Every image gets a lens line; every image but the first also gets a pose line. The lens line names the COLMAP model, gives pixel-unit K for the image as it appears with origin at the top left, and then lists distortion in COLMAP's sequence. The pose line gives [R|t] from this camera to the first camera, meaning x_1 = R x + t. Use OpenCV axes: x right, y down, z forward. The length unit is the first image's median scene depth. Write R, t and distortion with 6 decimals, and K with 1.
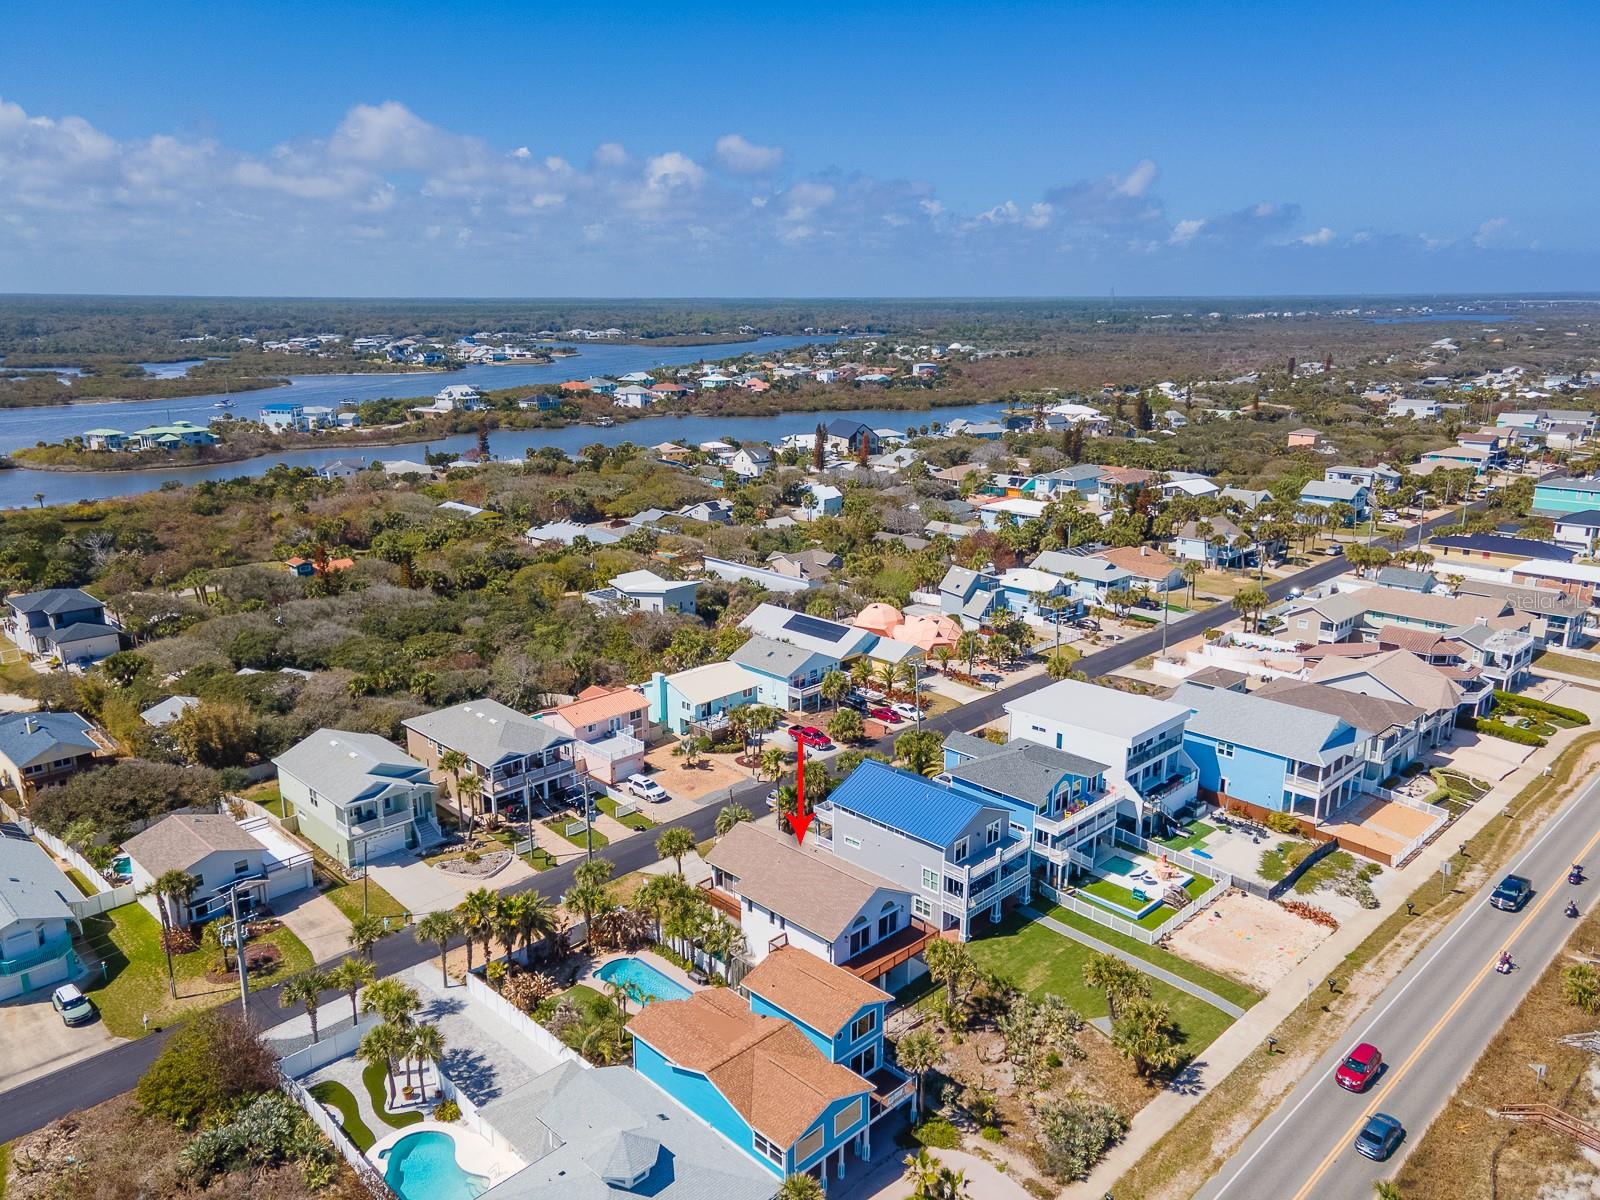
lens RADIAL K [[1171.7, 0, 800.0], [0, 1171.7, 600.0], [0, 0, 1]] dist [0.017900, 0.043132]
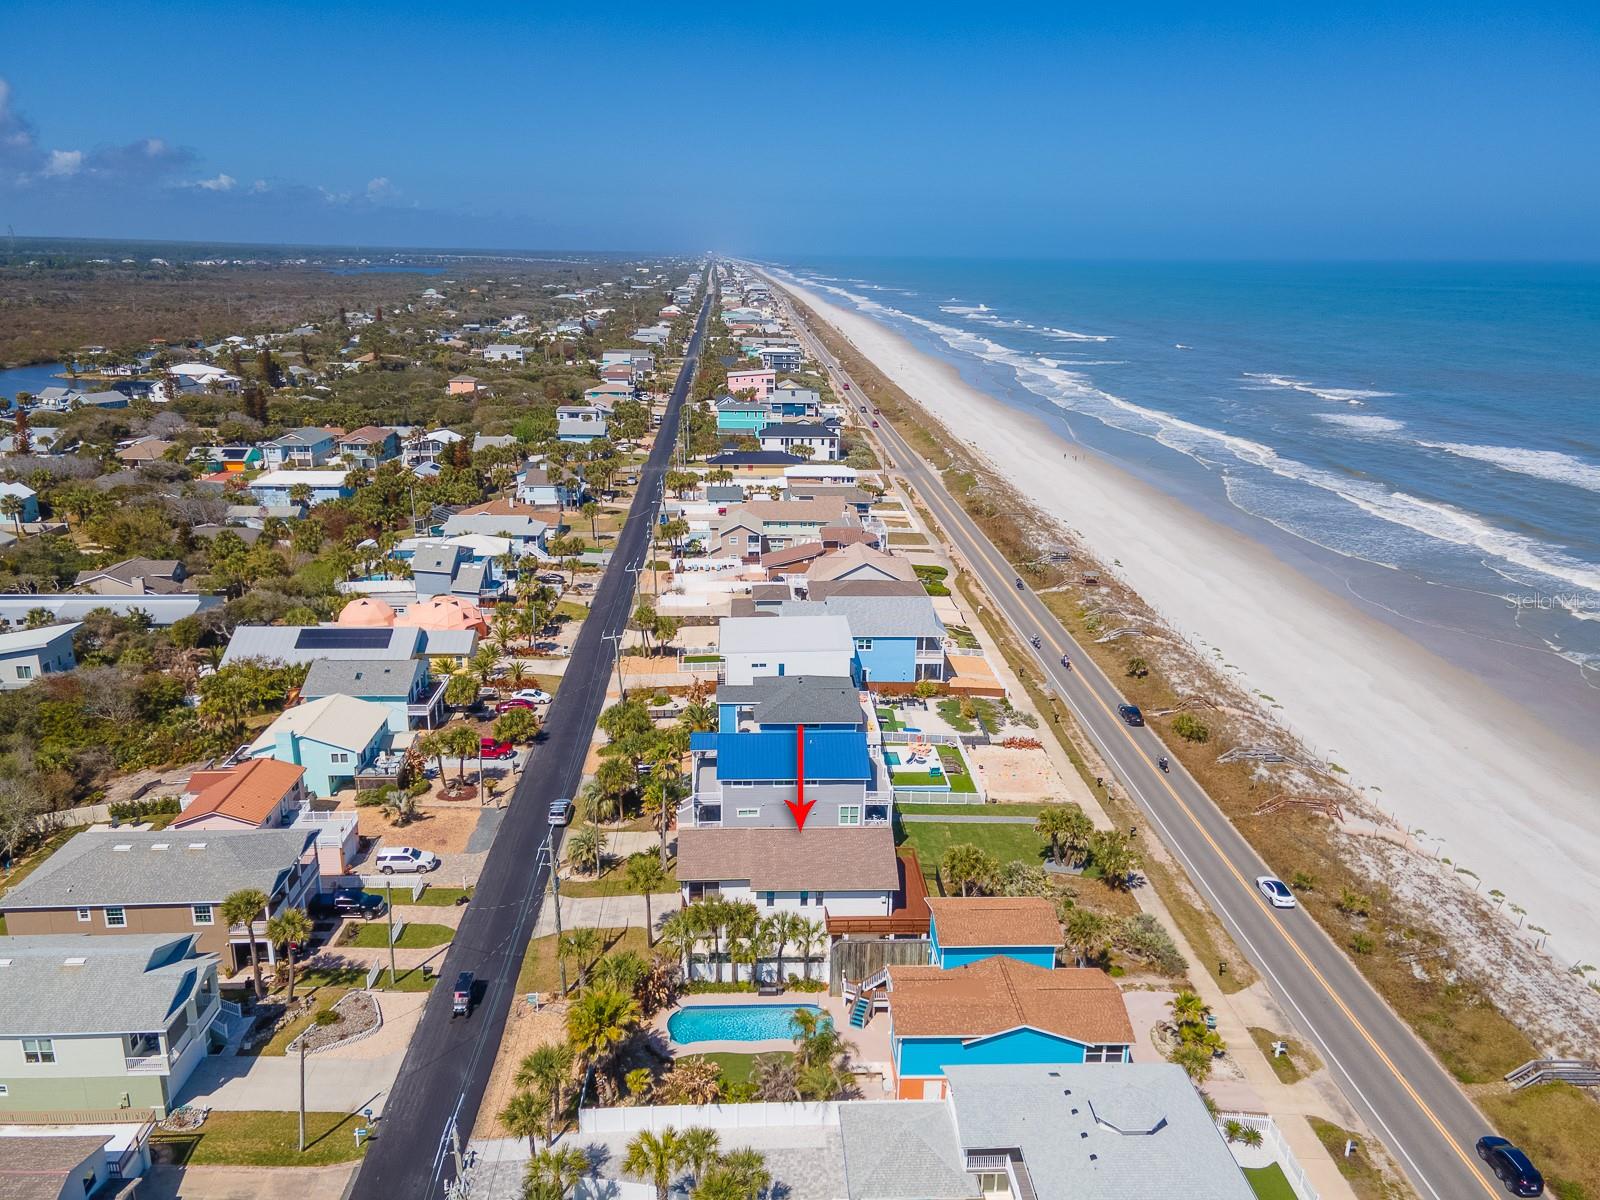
lens RADIAL K [[1171.7, 0, 800.0], [0, 1171.7, 600.0], [0, 0, 1]] dist [0.017900, 0.043132]
pose [[0.664843, -0.200914, 0.719456, -0.347312], [0.172154, 0.978434, 0.114150, -0.040352], [-0.726875, 0.047965, 0.685093, 0.175440]]
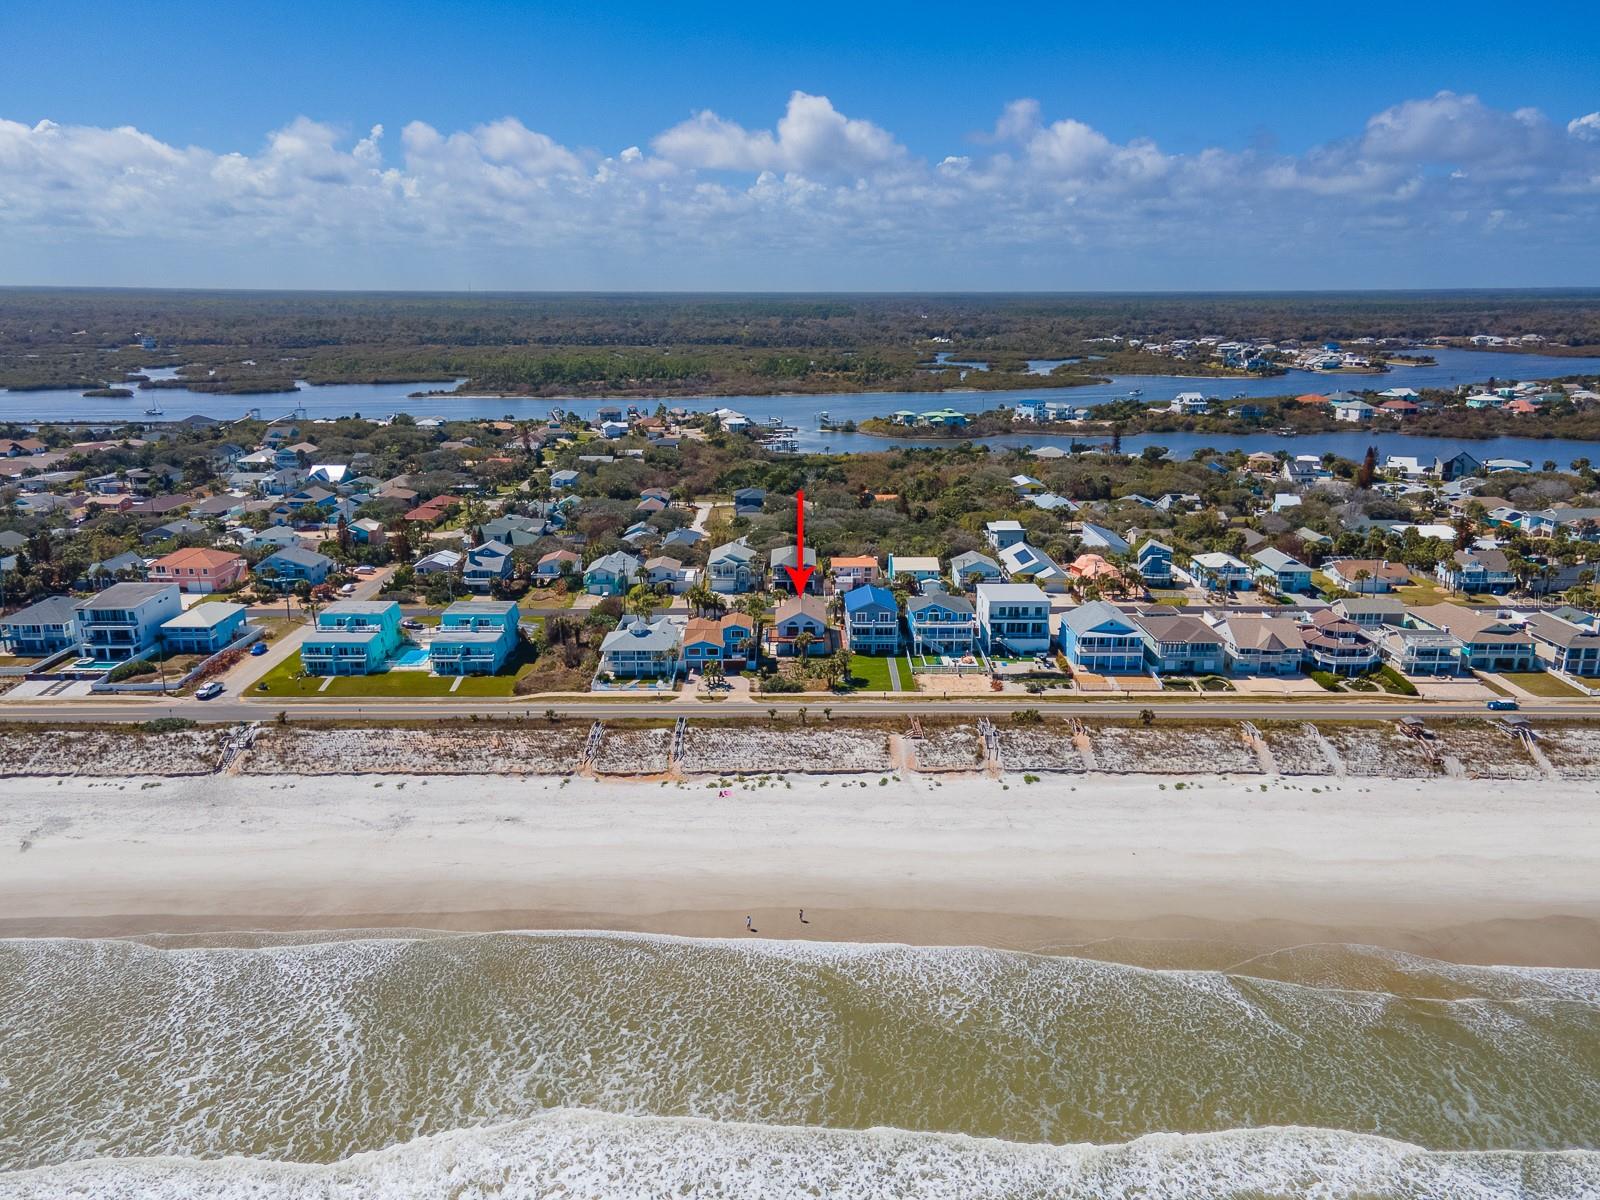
lens RADIAL K [[1171.7, 0, 800.0], [0, 1171.7, 600.0], [0, 0, 1]] dist [0.017900, 0.043132]
pose [[0.689225, 0.184968, -0.700540, 0.489829], [-0.179147, 0.980349, 0.082595, -0.002598], [0.702051, 0.068573, 0.708817, -0.190597]]
